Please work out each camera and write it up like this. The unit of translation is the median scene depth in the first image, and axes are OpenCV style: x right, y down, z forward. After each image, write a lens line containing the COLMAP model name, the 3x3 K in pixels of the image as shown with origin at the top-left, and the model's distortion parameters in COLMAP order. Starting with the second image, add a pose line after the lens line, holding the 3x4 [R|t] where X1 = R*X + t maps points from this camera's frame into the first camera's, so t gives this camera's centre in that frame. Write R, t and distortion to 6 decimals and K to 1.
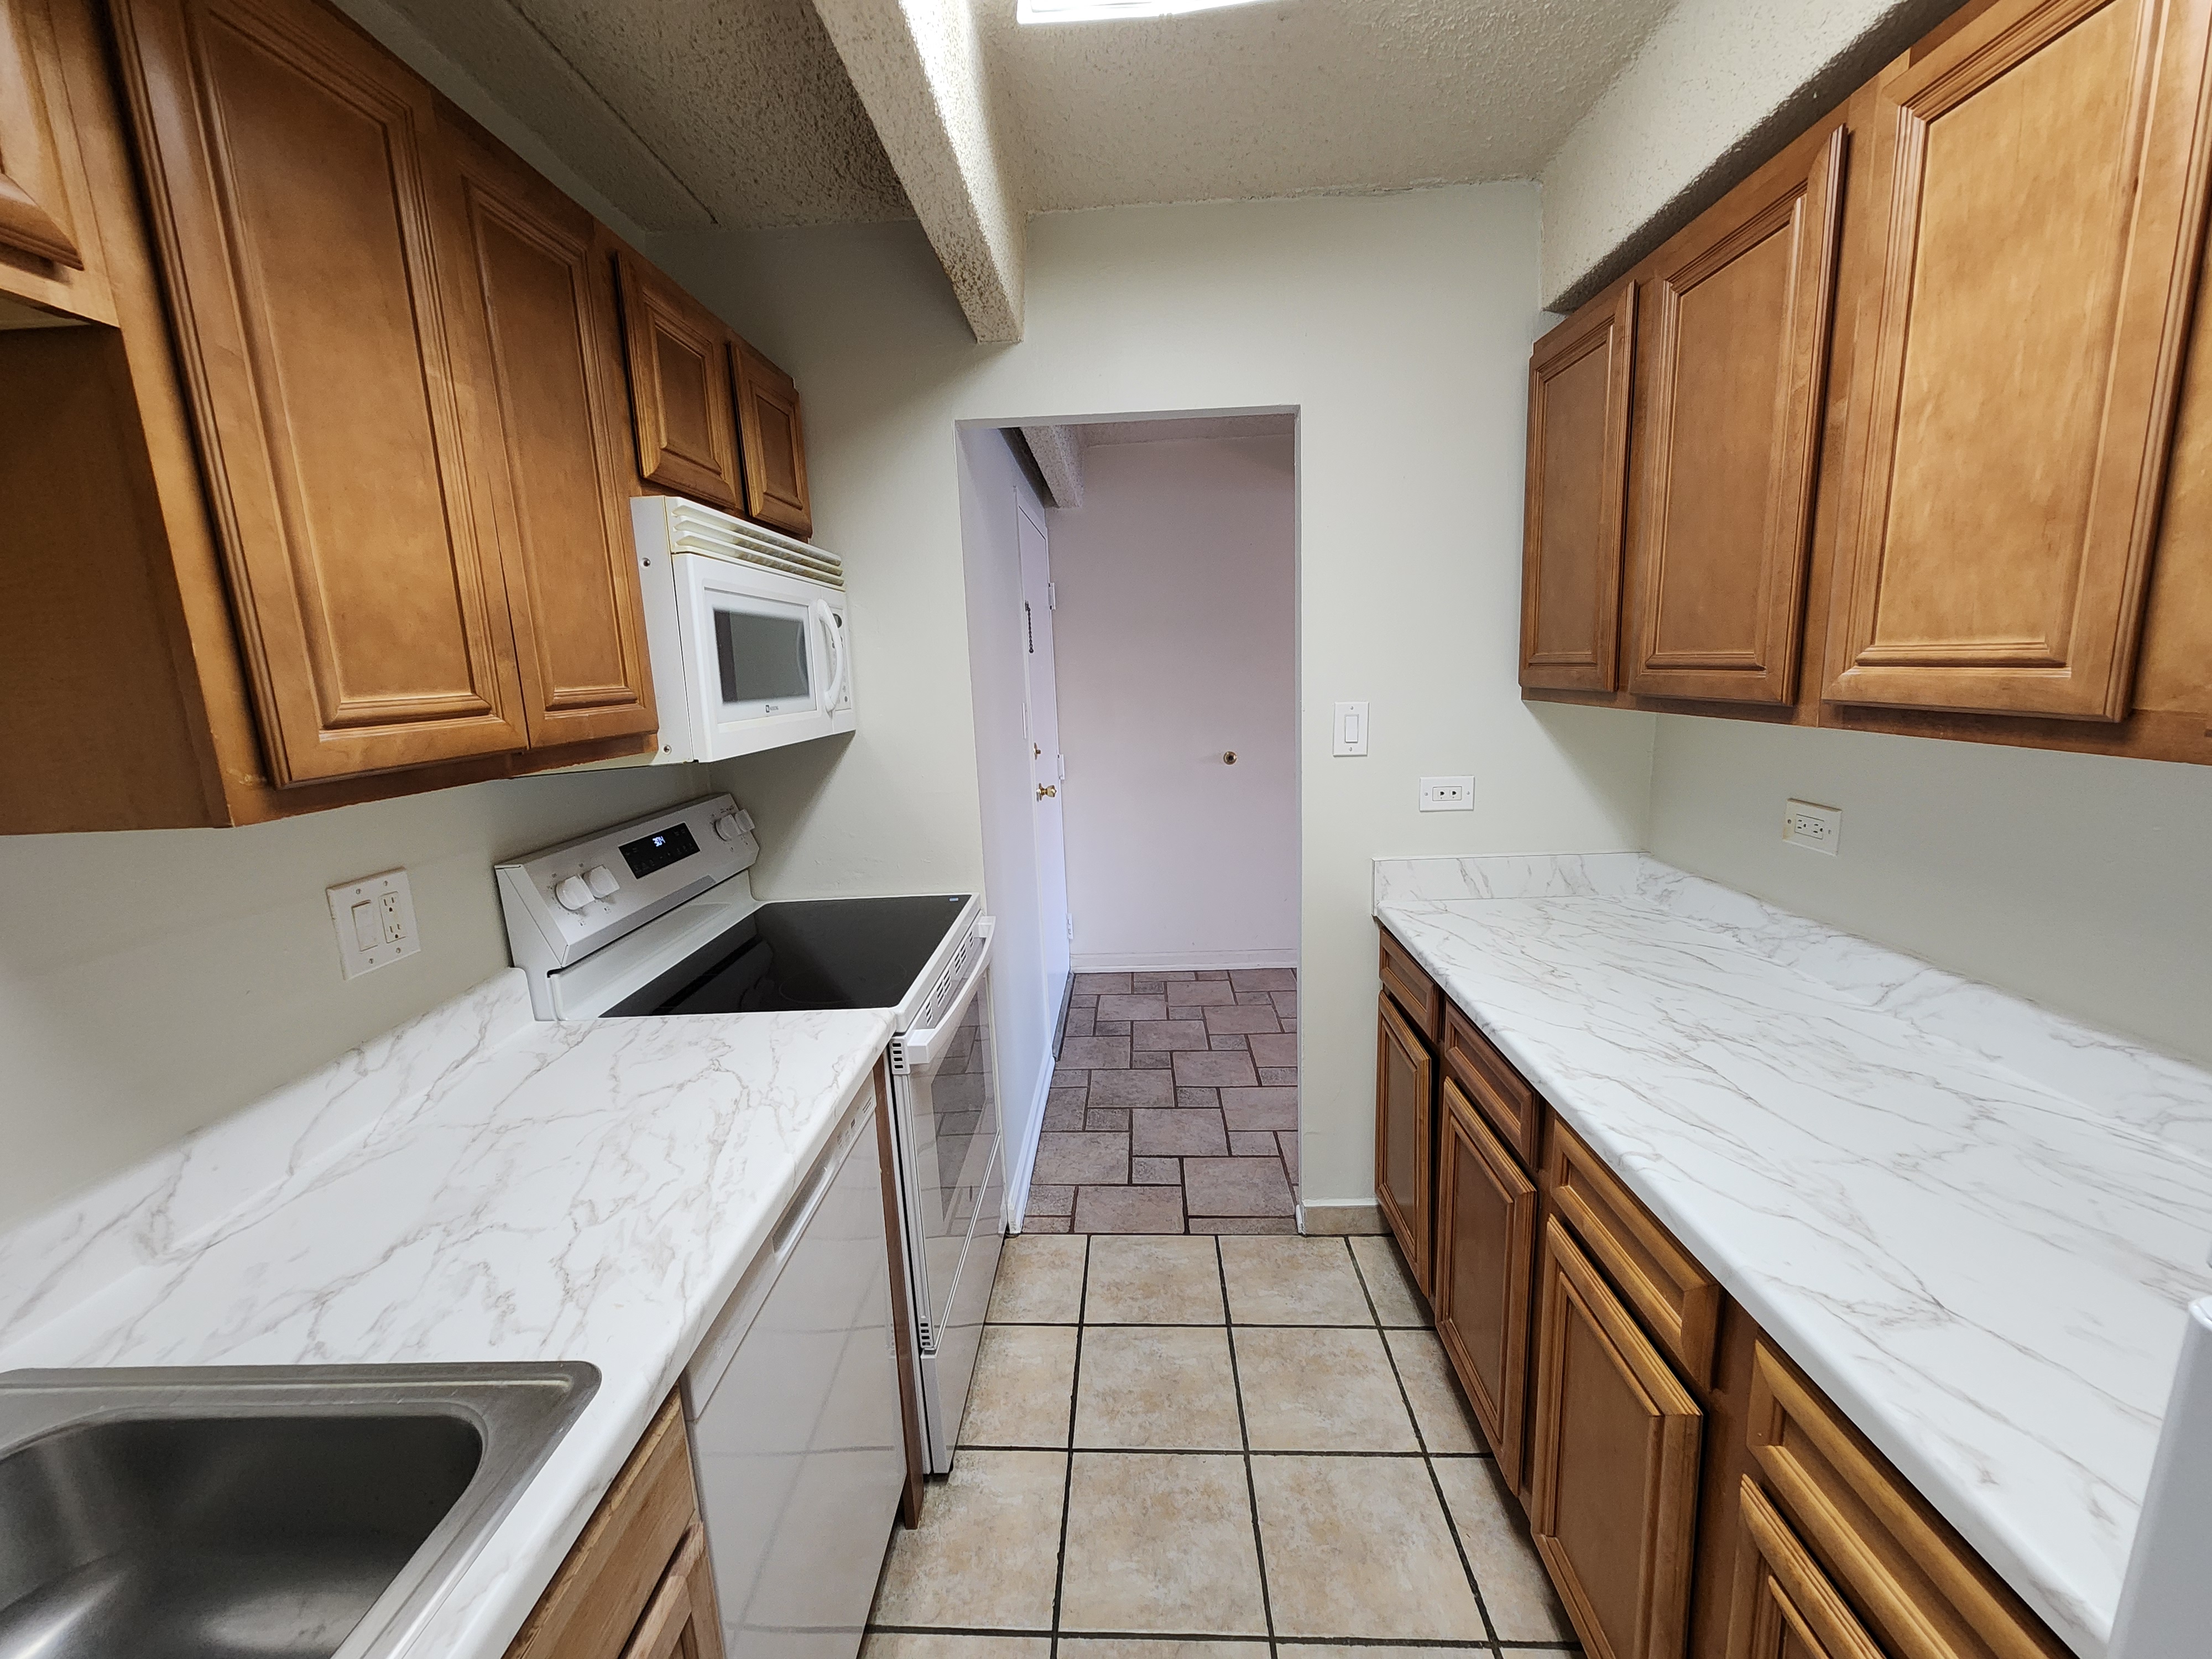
lens RADIAL K [[900.7, 0, 1102.3], [0, 900.7, 826.4], [0, 0, 1]] dist [-0.000098, 0.000967]
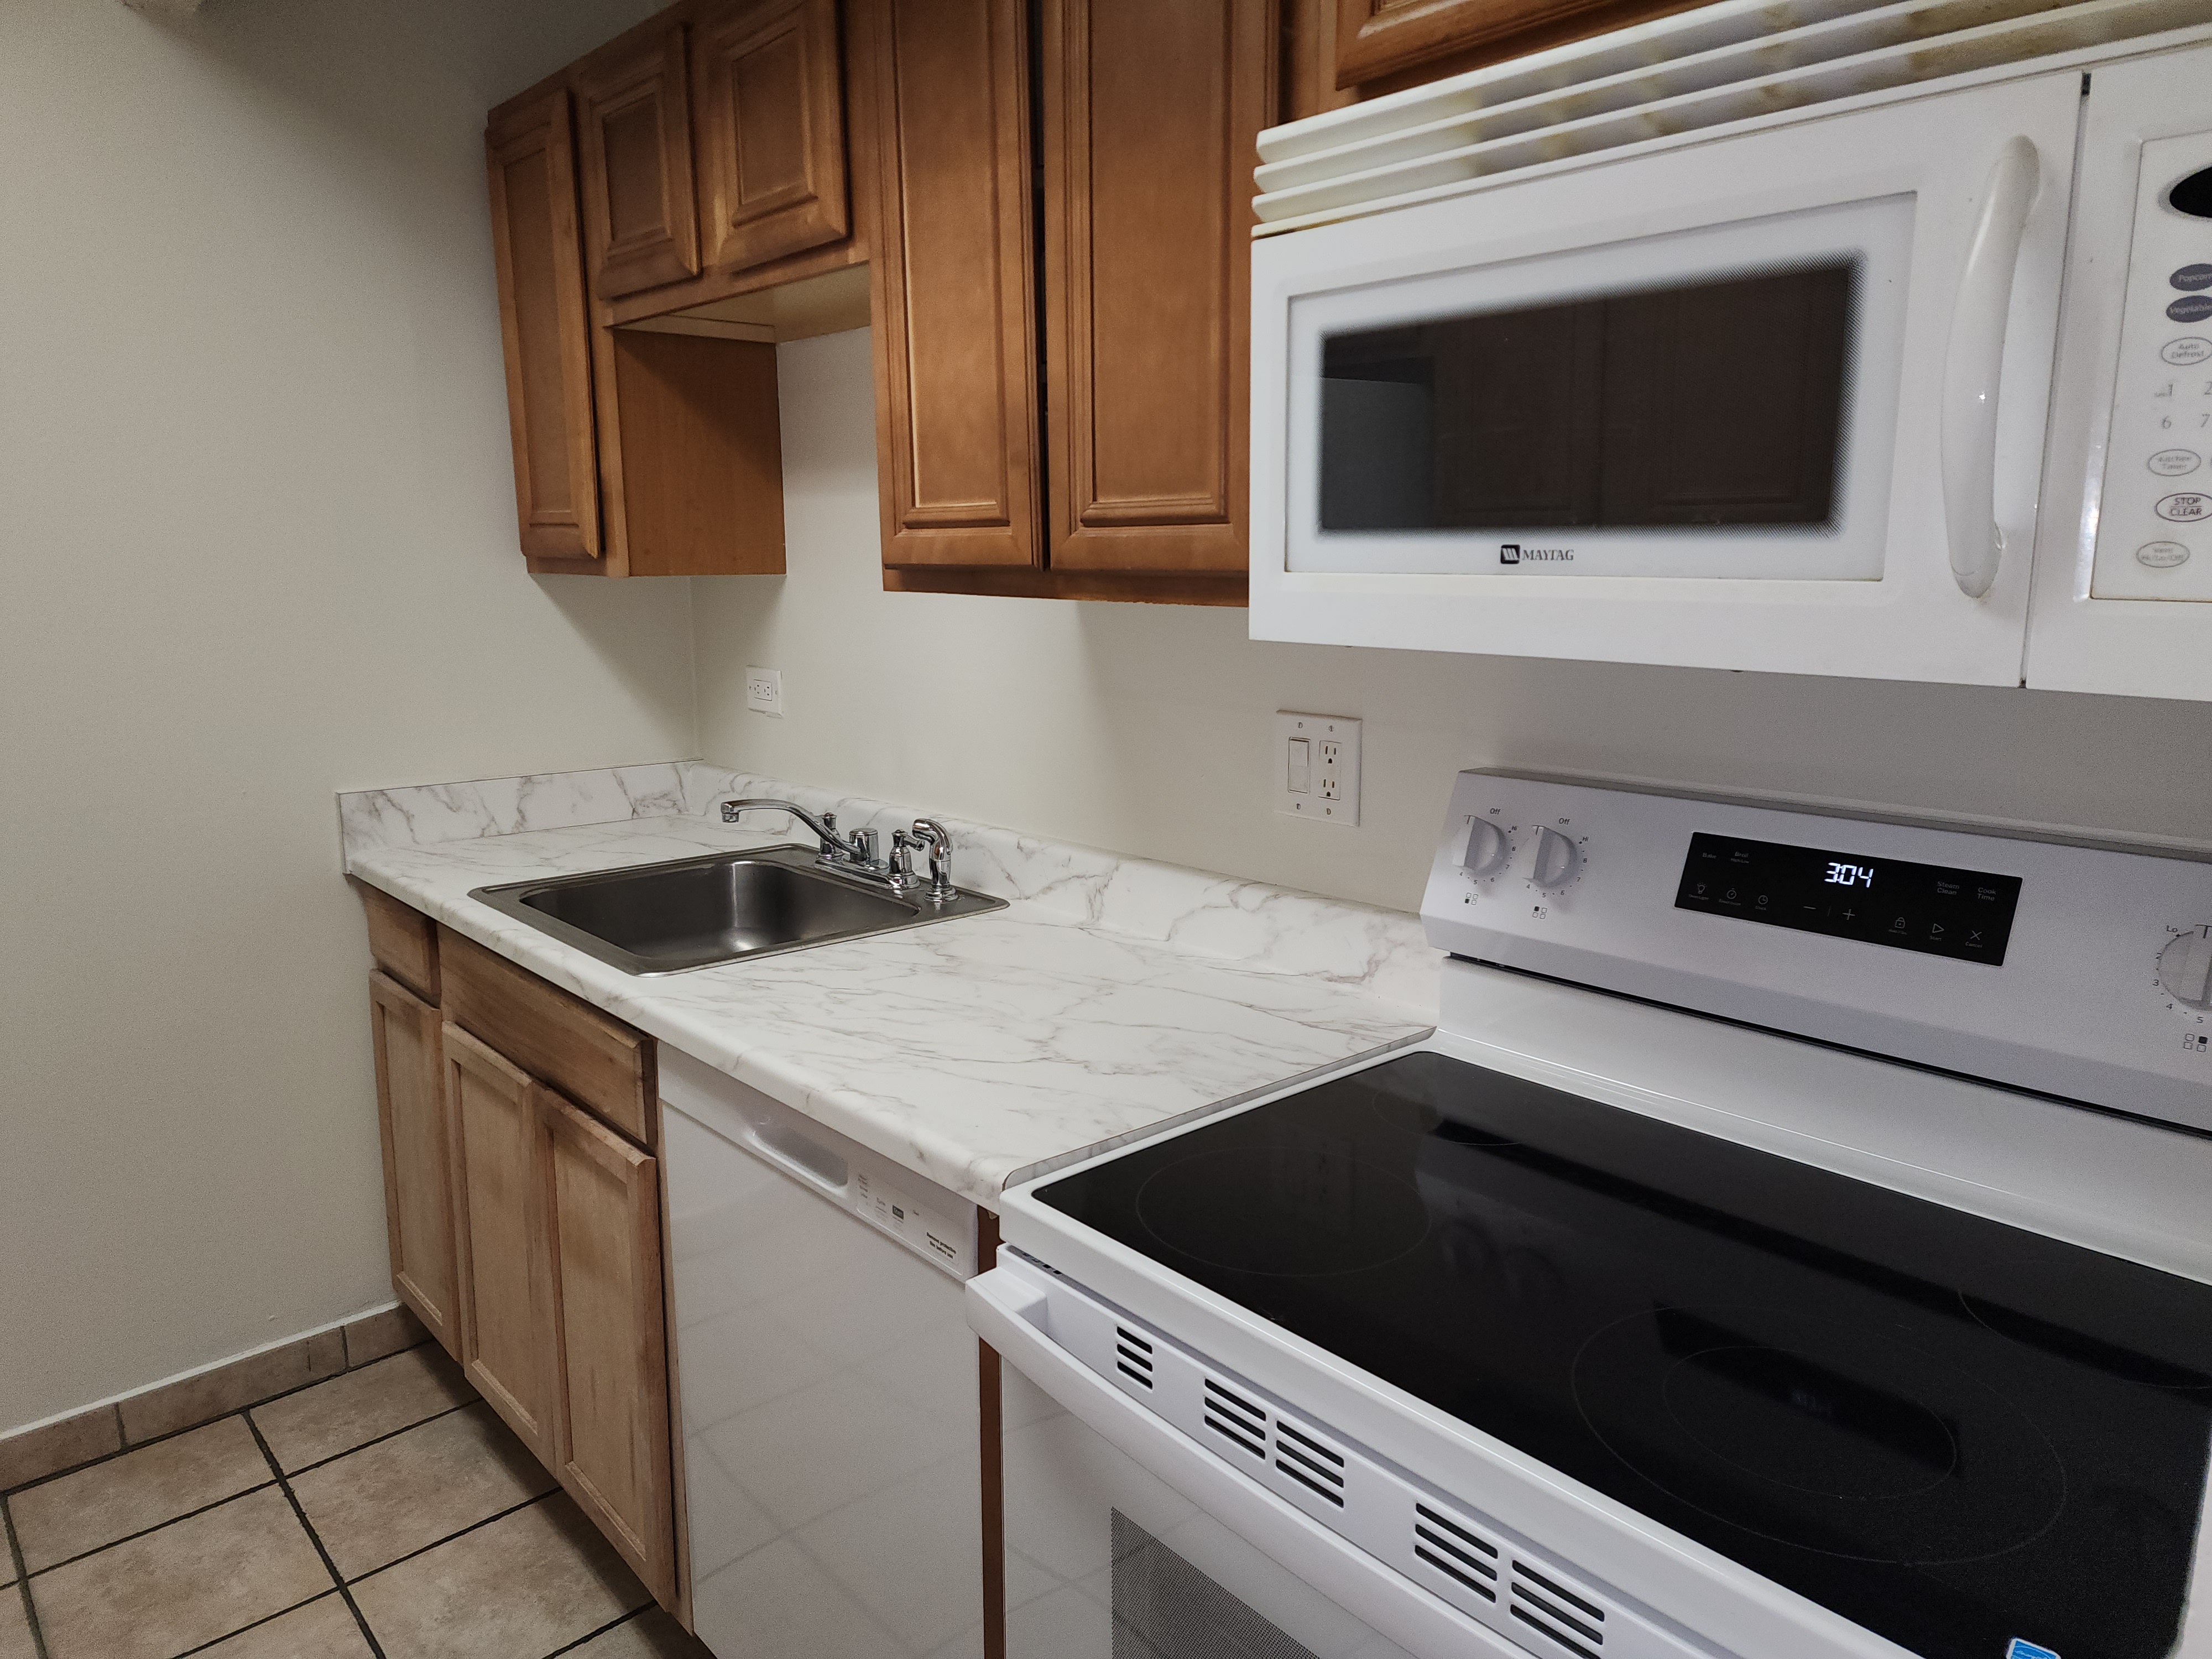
lens RADIAL K [[1464.9, 0, 1115.7], [0, 1464.9, 809.6], [0, 0, 1]] dist [0.099067, -0.086760]
pose [[-0.720088, 0.173340, -0.671883, 0.282844], [-0.086666, 0.938245, 0.334942, -0.319506], [0.688449, 0.299417, -0.660596, 1.882973]]
